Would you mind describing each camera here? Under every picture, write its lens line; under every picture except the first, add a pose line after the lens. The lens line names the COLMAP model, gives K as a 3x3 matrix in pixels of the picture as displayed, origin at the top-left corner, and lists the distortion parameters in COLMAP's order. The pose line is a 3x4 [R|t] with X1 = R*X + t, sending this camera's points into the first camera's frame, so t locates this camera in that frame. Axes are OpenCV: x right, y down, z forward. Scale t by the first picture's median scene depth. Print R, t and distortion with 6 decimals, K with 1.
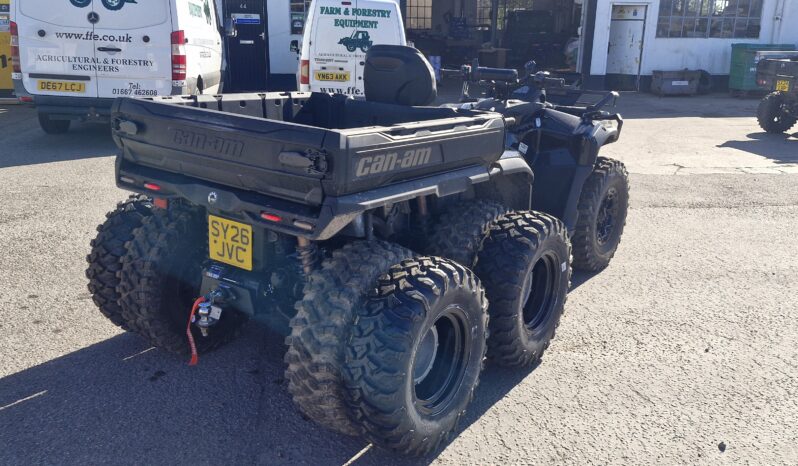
lens RADIAL K [[679.0, 0, 400.9], [0, 679.0, 229.6], [0, 0, 1]] dist [0.066798, -0.064638]
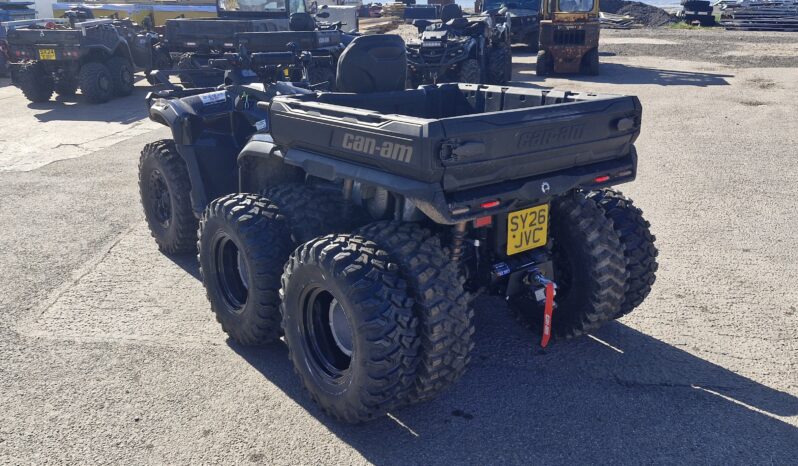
lens RADIAL K [[679.0, 0, 401.0], [0, 679.0, 232.5], [0, 0, 1]] dist [0.066798, -0.064638]
pose [[0.303273, -0.331472, 0.893393, -1.260642], [0.283991, 0.926384, 0.247309, -0.295710], [-0.909601, 0.178713, 0.375082, 0.778066]]
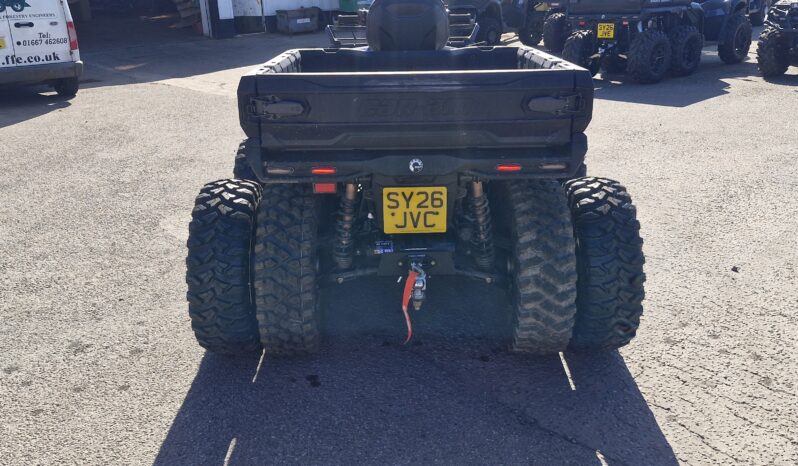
lens RADIAL K [[679.0, 0, 398.3], [0, 679.0, 232.9], [0, 0, 1]] dist [0.066798, -0.064638]
pose [[0.815274, -0.251519, 0.521601, -0.774727], [0.209407, 0.967842, 0.139391, -0.088488], [-0.539887, -0.004415, 0.841726, 0.204387]]
